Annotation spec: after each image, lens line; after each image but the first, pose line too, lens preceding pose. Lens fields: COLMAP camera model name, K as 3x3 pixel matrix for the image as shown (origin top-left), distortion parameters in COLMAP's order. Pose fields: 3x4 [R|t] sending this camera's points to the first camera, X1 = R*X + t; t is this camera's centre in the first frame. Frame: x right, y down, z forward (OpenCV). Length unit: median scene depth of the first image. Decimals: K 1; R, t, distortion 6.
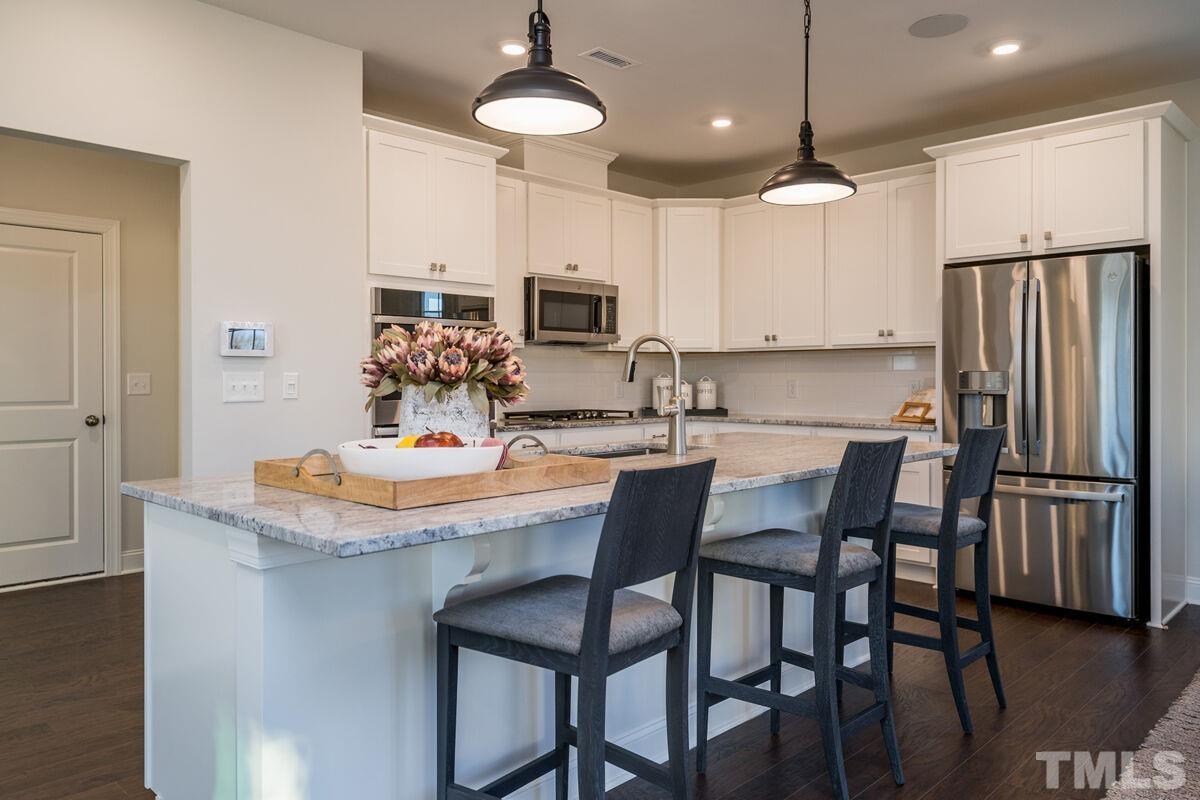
lens RADIAL K [[823.0, 0, 599.2], [0, 823.0, 393.1], [0, 0, 1]] dist [-0.006029, 0.000238]
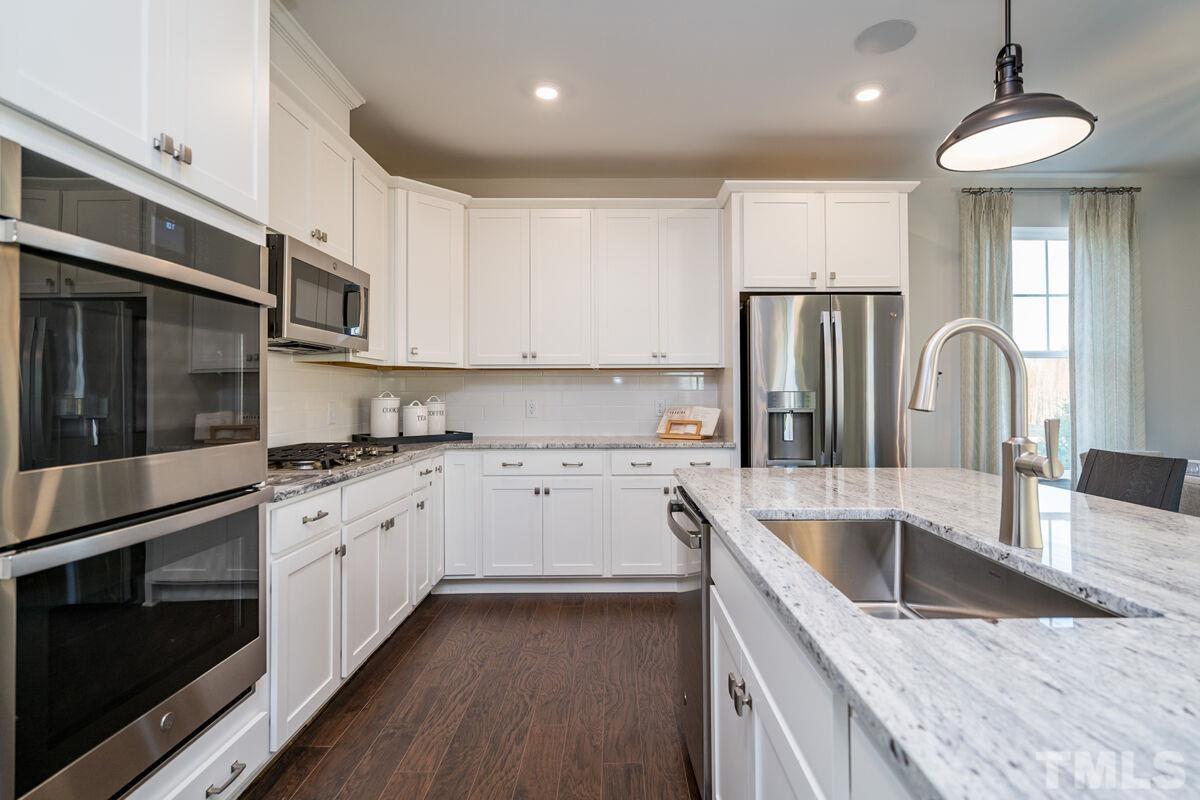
lens RADIAL K [[577.9, 0, 604.5], [0, 577.9, 393.4], [0, 0, 1]] dist [-0.000961, -0.000309]
pose [[0.704048, 0.001257, 0.710151, -0.213107], [0.016464, 0.999701, -0.018092, -0.011402], [-0.709962, 0.024430, 0.703817, 0.523274]]
